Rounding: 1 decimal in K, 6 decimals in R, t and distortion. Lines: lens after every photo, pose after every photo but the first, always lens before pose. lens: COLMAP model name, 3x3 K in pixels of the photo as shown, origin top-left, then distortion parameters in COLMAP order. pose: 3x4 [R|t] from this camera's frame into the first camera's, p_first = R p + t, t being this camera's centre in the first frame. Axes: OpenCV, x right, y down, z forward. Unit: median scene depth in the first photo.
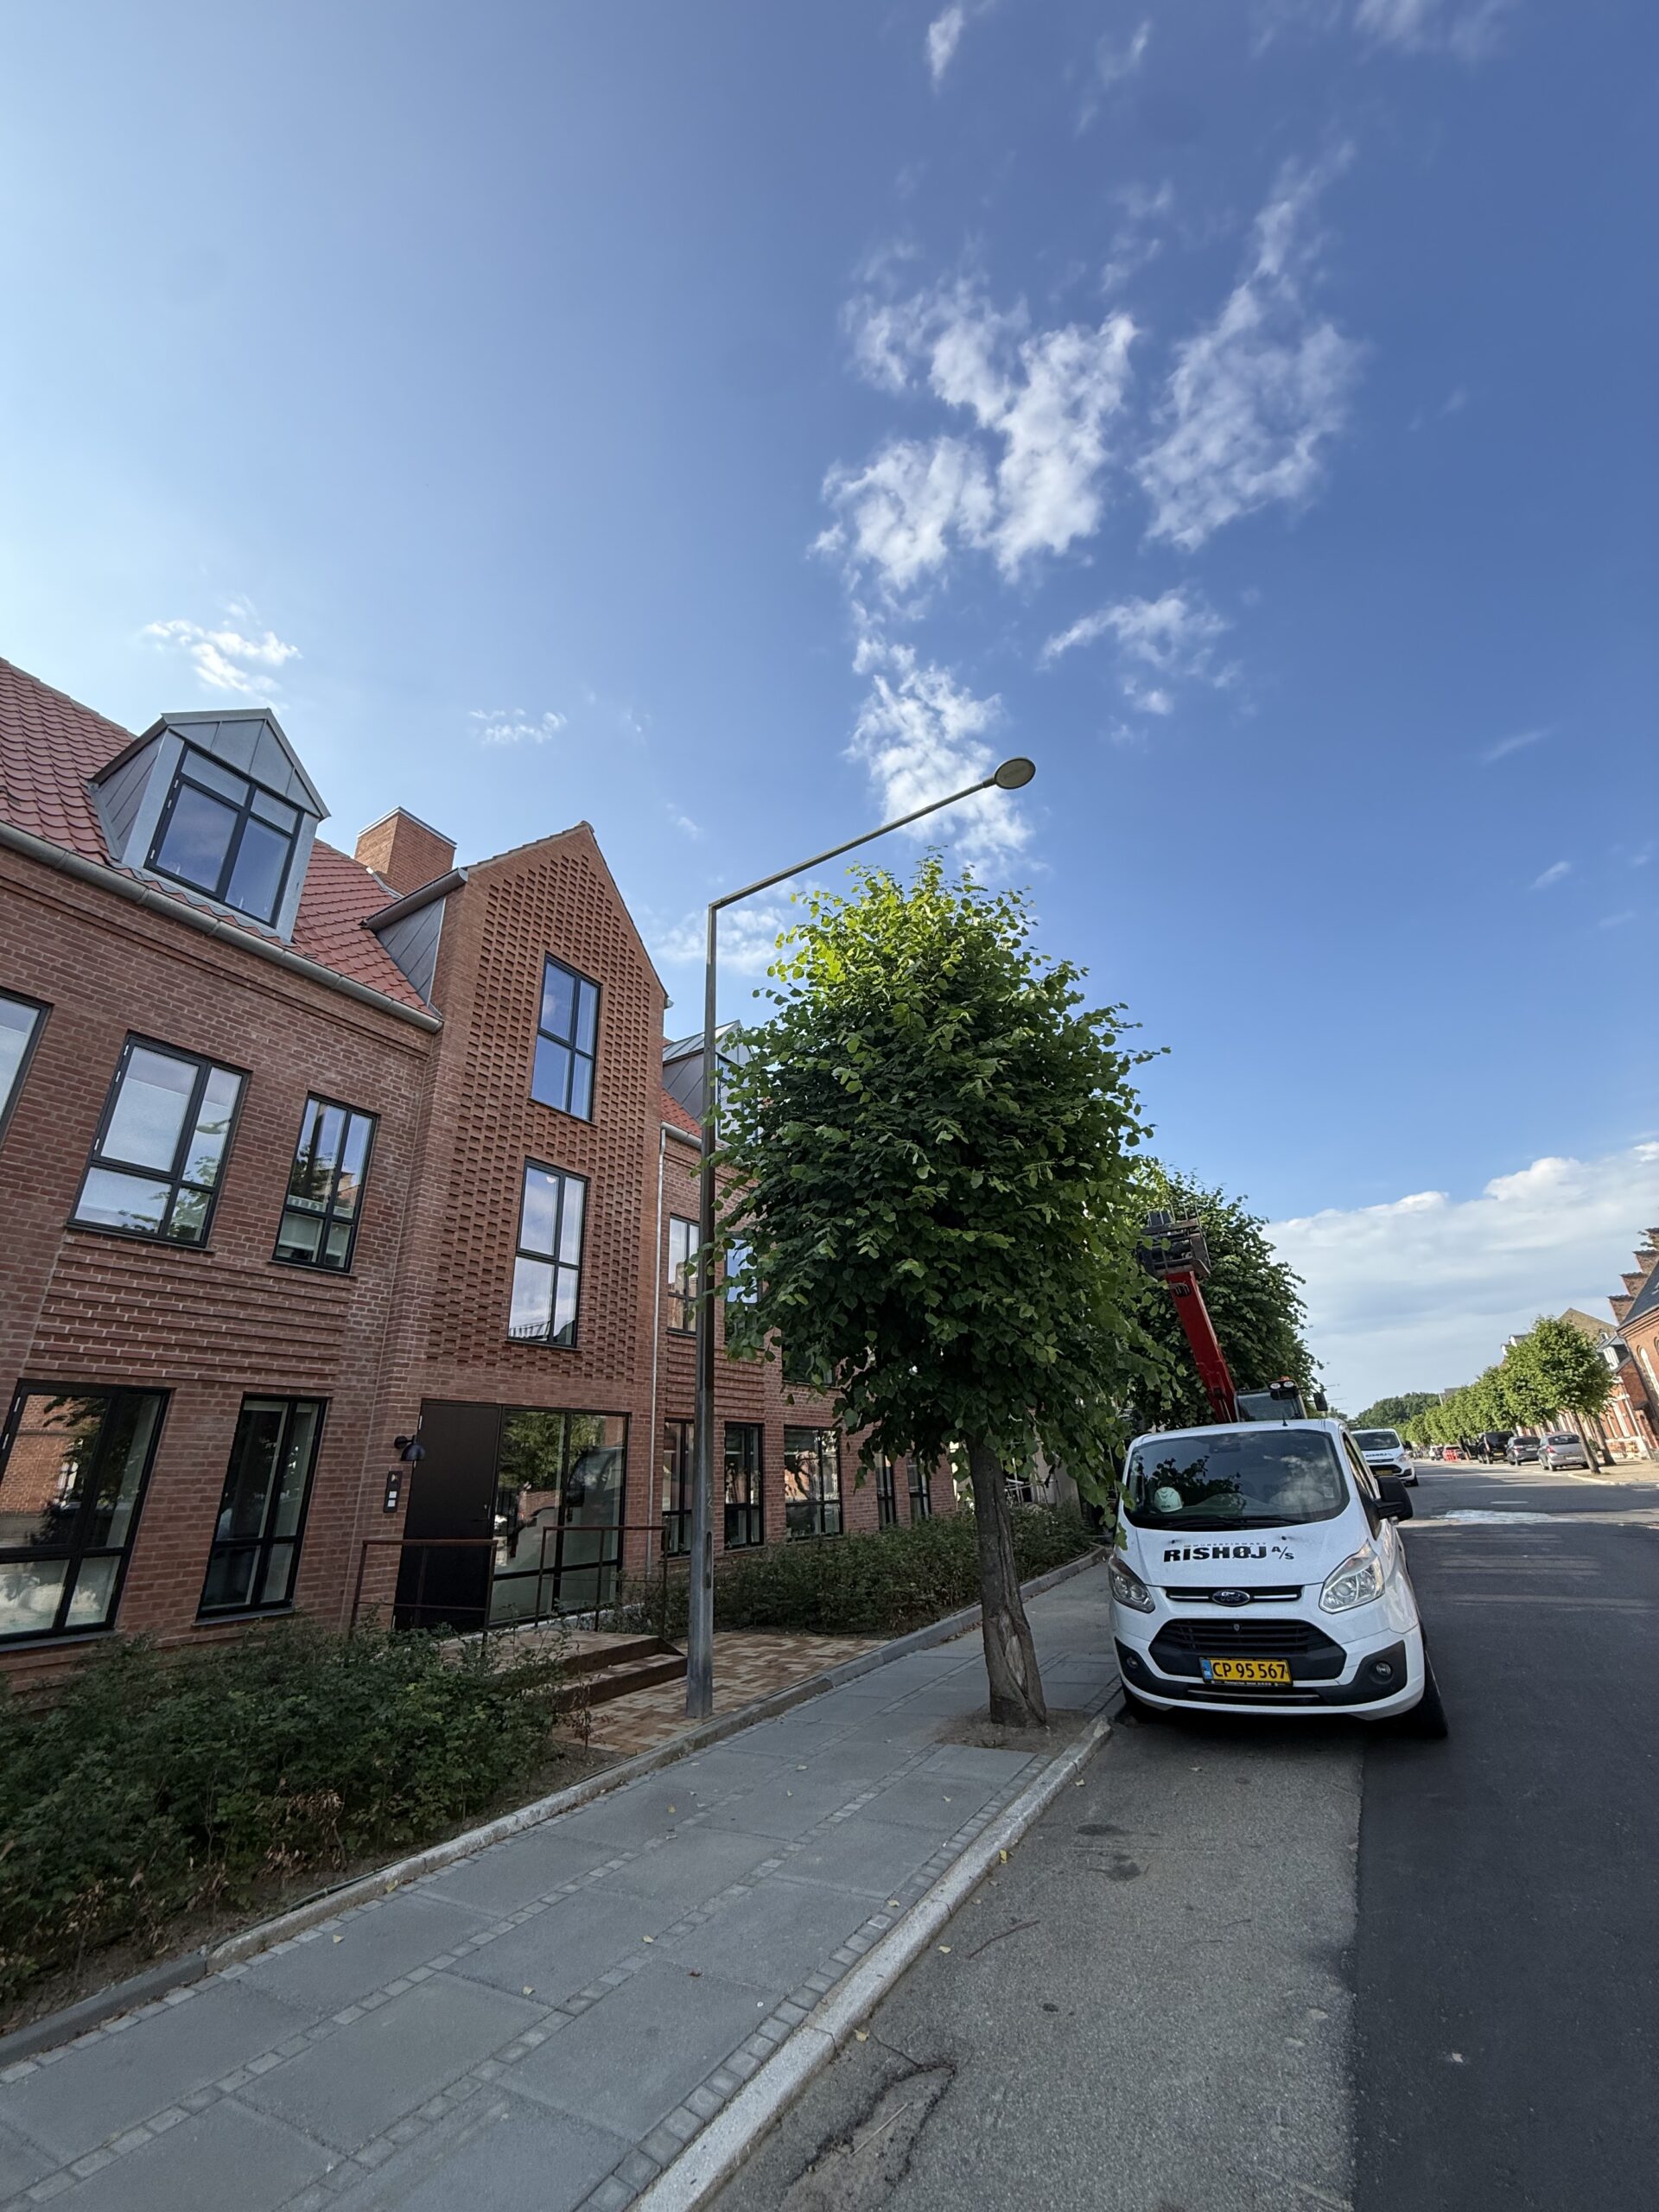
lens RADIAL K [[859.9, 0, 829.5], [0, 859.9, 1106.0], [0, 0, 1]] dist [-0.000431, 0.000032]
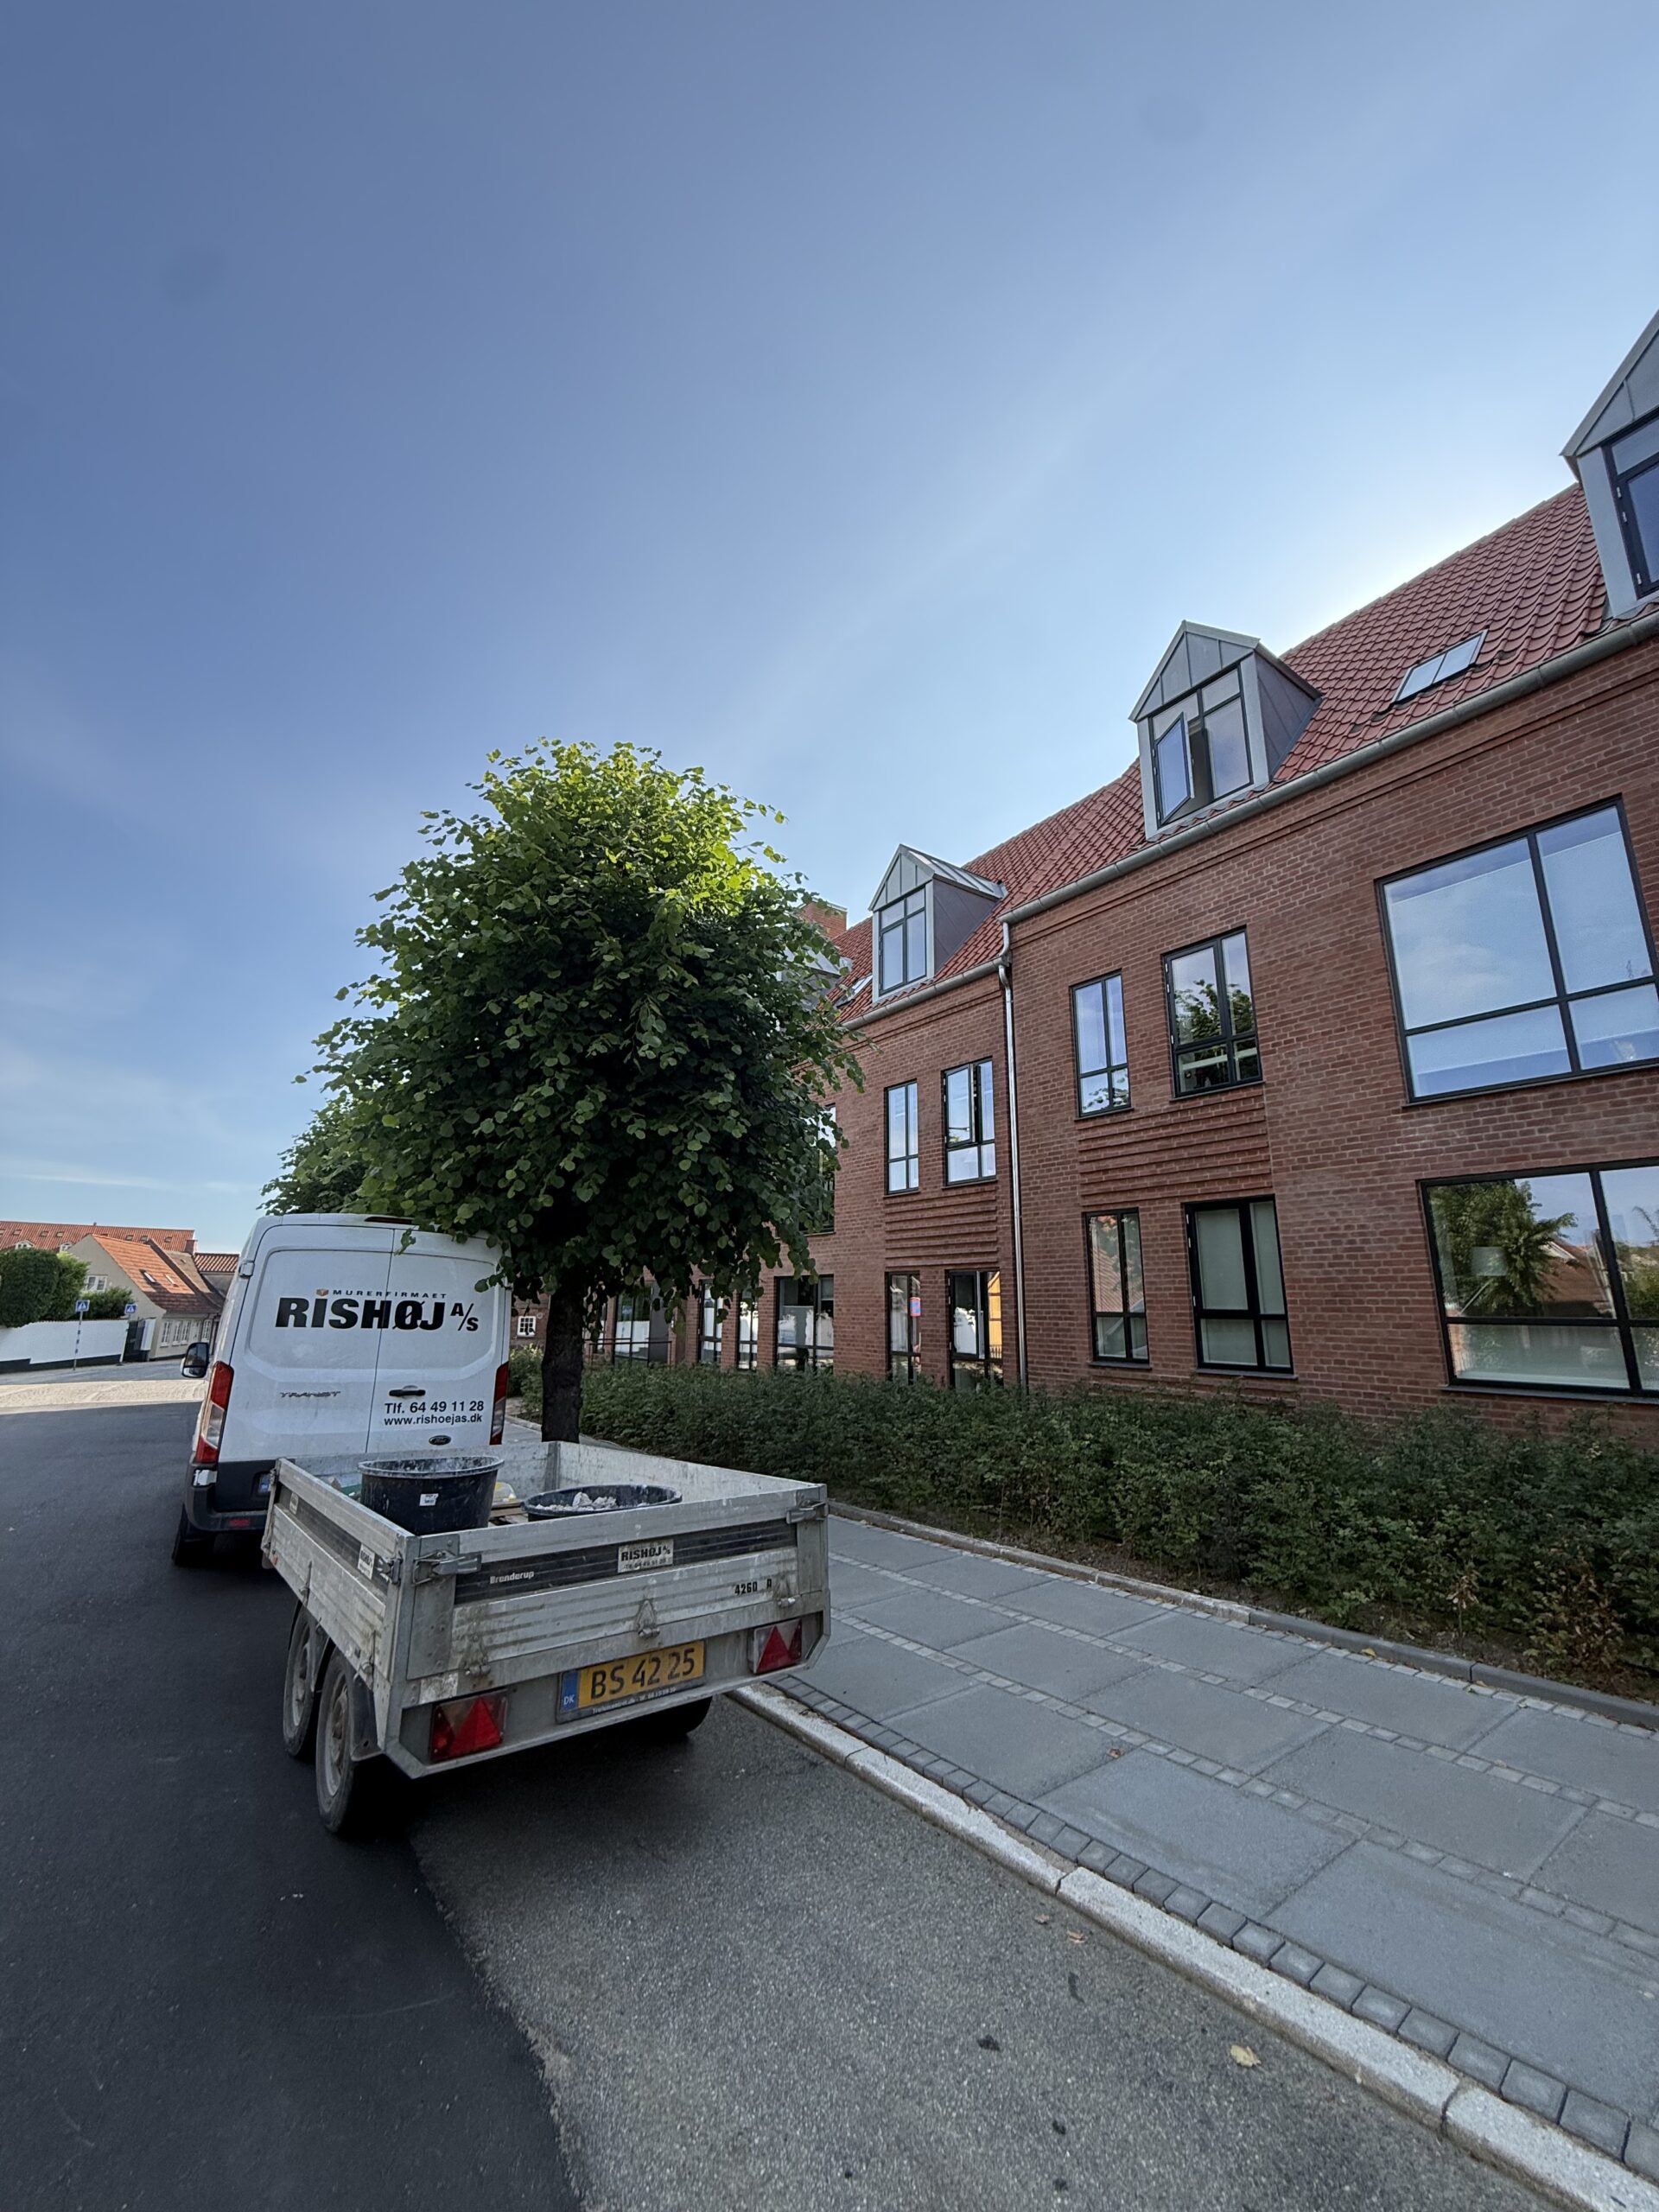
lens RADIAL K [[859.9, 0, 829.5], [0, 859.9, 1106.0], [0, 0, 1]] dist [-0.000431, 0.000032]
pose [[-0.355931, -0.169301, -0.919048, 0.599155], [0.388512, 0.867627, -0.310293, 0.344765], [0.849924, -0.467504, -0.243040, 0.753989]]
